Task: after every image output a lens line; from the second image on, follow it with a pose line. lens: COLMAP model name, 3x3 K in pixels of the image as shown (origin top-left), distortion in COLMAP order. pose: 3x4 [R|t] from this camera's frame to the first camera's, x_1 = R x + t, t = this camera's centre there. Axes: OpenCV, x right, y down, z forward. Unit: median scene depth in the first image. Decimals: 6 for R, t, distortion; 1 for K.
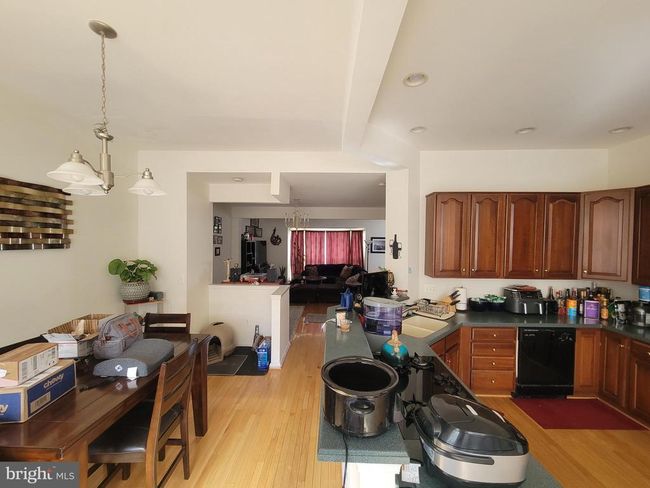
lens RADIAL K [[266.8, 0, 325.7], [0, 266.8, 246.7], [0, 0, 1]] dist [0.003148, -0.000179]
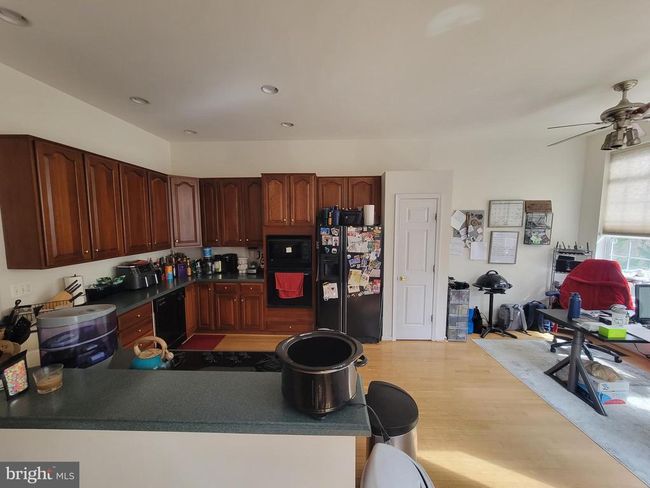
lens RADIAL K [[266.8, 0, 325.2], [0, 266.8, 247.1], [0, 0, 1]] dist [0.003148, -0.000179]
pose [[0.004547, -0.104129, 0.994553, -0.252976], [0.013103, 0.994485, 0.104062, 0.001727], [-0.999904, 0.012559, 0.005886, 0.307444]]
